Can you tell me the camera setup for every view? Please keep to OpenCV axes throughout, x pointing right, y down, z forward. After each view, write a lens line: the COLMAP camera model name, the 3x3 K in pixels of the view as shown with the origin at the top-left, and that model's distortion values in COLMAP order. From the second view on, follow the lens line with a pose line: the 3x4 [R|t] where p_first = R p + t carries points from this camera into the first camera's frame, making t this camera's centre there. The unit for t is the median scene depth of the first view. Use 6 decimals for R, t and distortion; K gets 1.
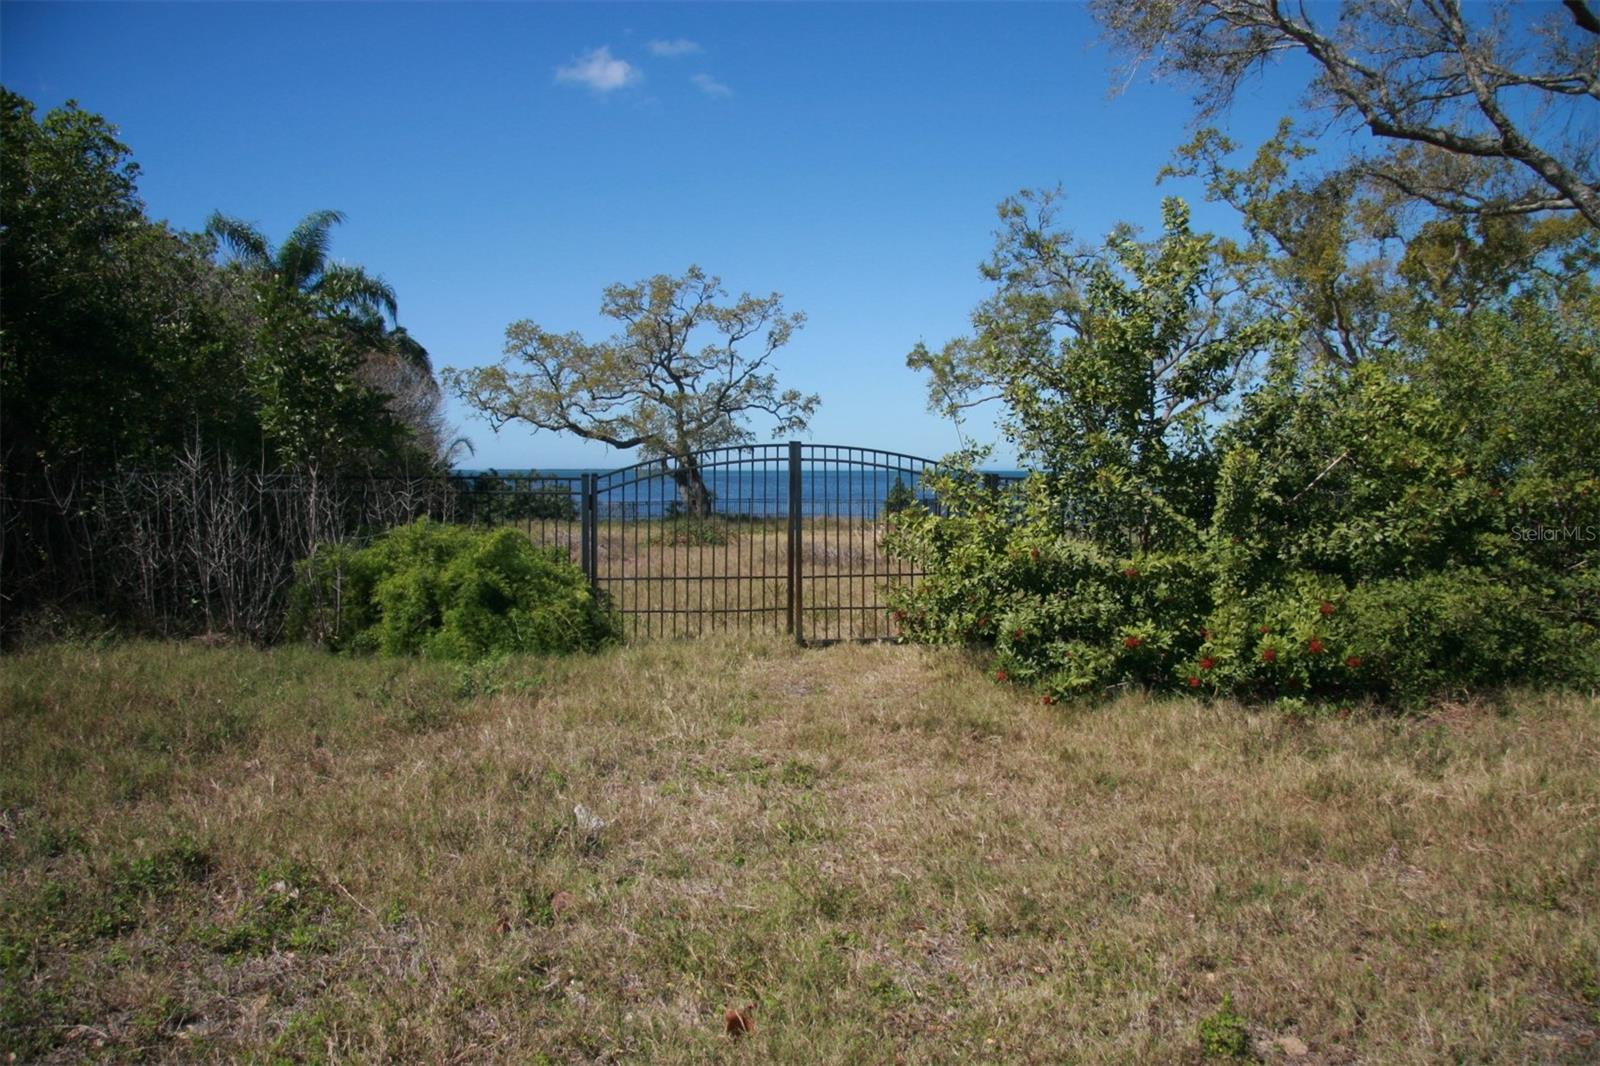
lens RADIAL K [[1250.1, 0, 800.0], [0, 1250.1, 533.0], [0, 0, 1]] dist [-0.167550, 0.133623]
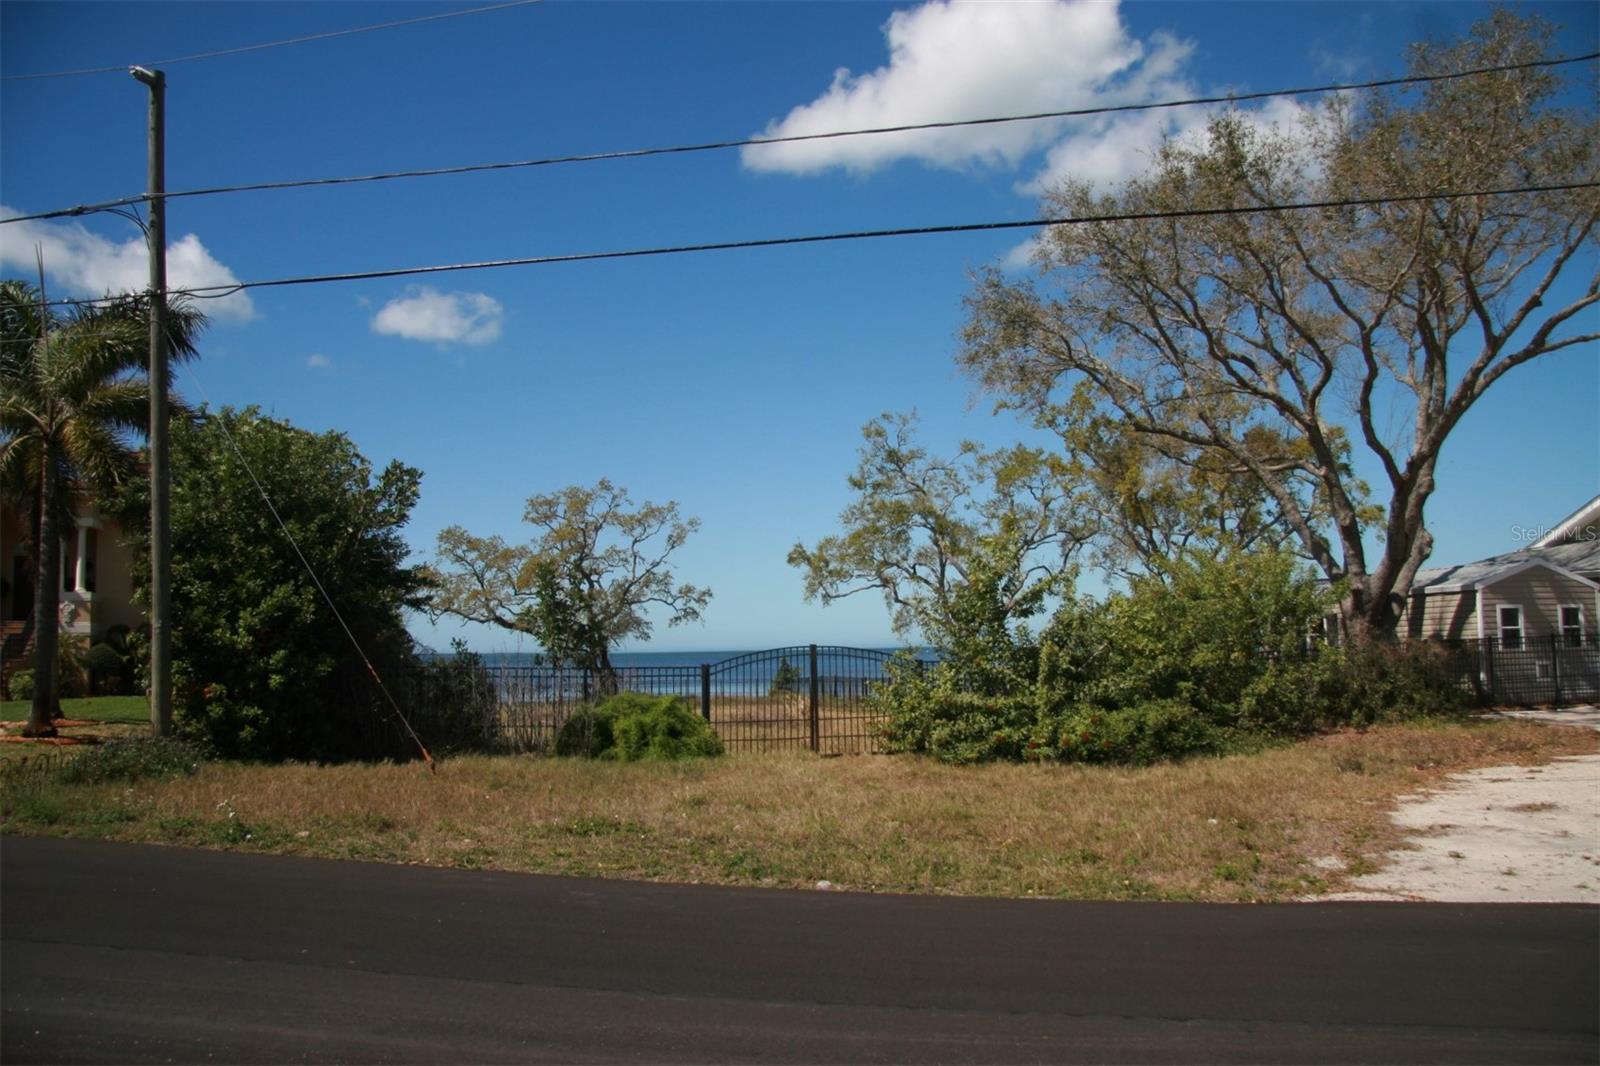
lens RADIAL K [[1250.1, 0, 800.0], [0, 1250.1, 533.0], [0, 0, 1]] dist [-0.167550, 0.133623]
pose [[0.992376, -0.009782, 0.122861, -0.048991], [0.027396, 0.989414, -0.142513, 0.005071], [-0.120166, 0.144793, 0.982138, -0.162480]]
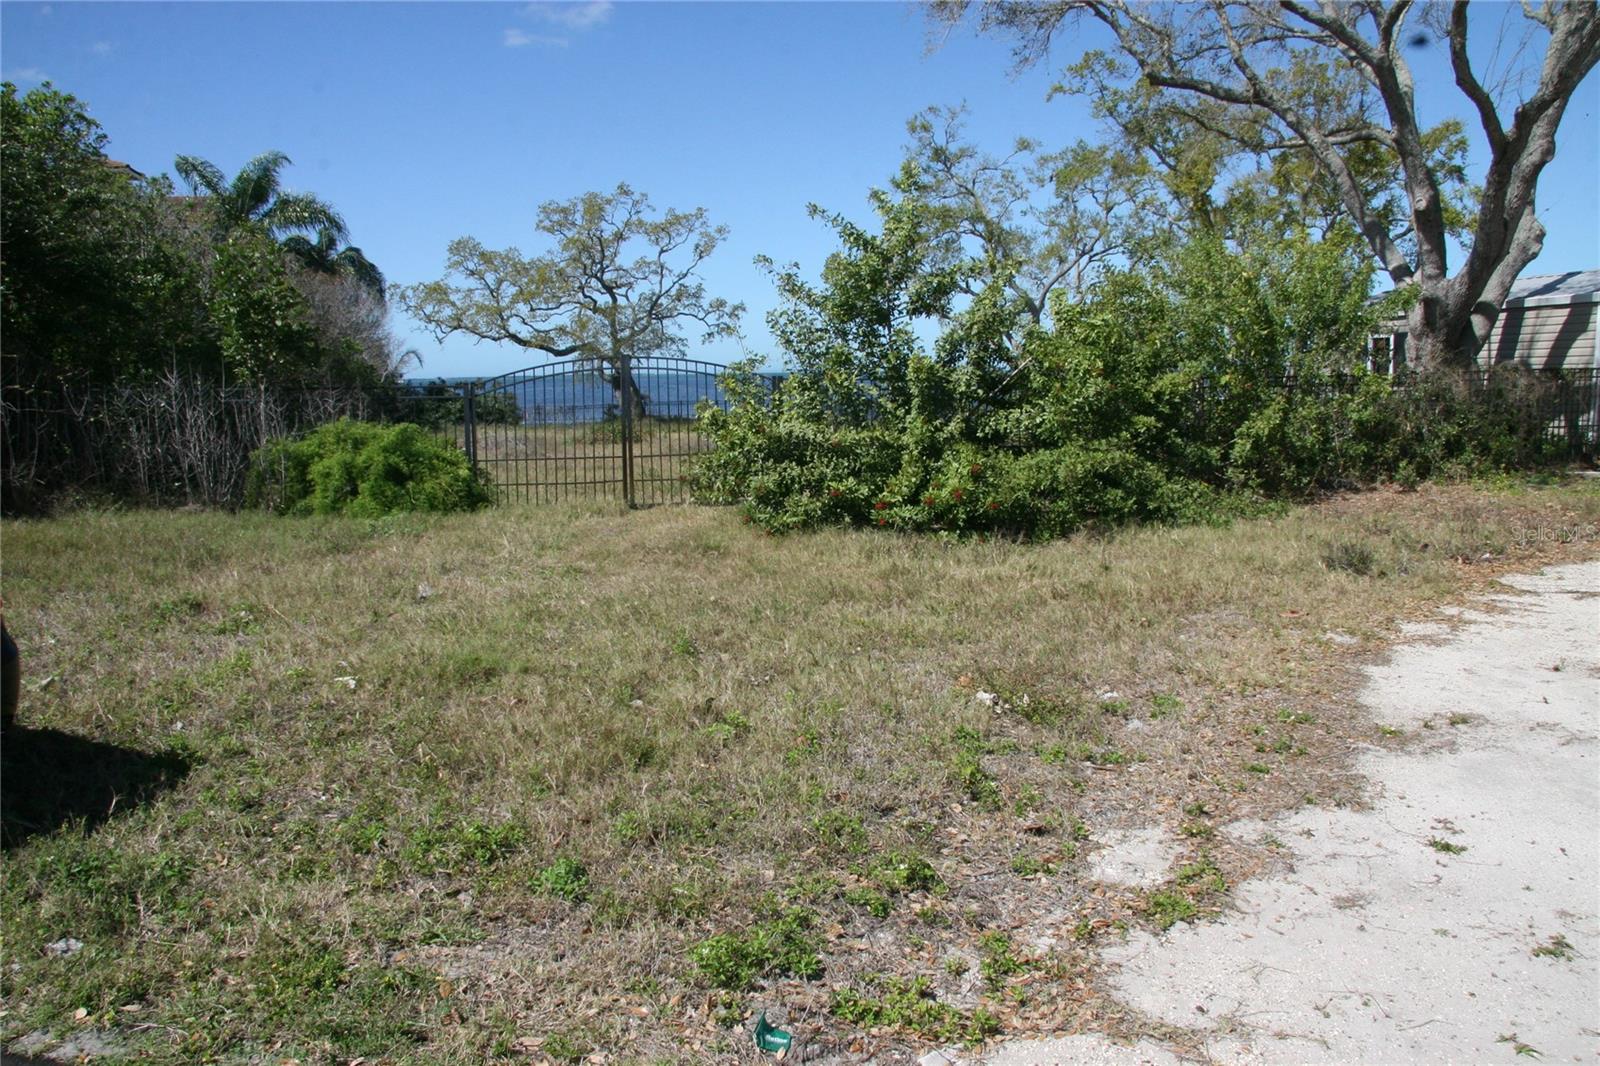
lens RADIAL K [[1226.7, 0, 800.0], [0, 1226.7, 533.0], [0, 0, 1]] dist [-0.172544, 0.136317]
pose [[0.999263, -0.019522, 0.033049, 0.027383], [0.016803, 0.996602, 0.080641, 0.002938], [-0.034511, -0.080026, 0.996195, -0.062696]]
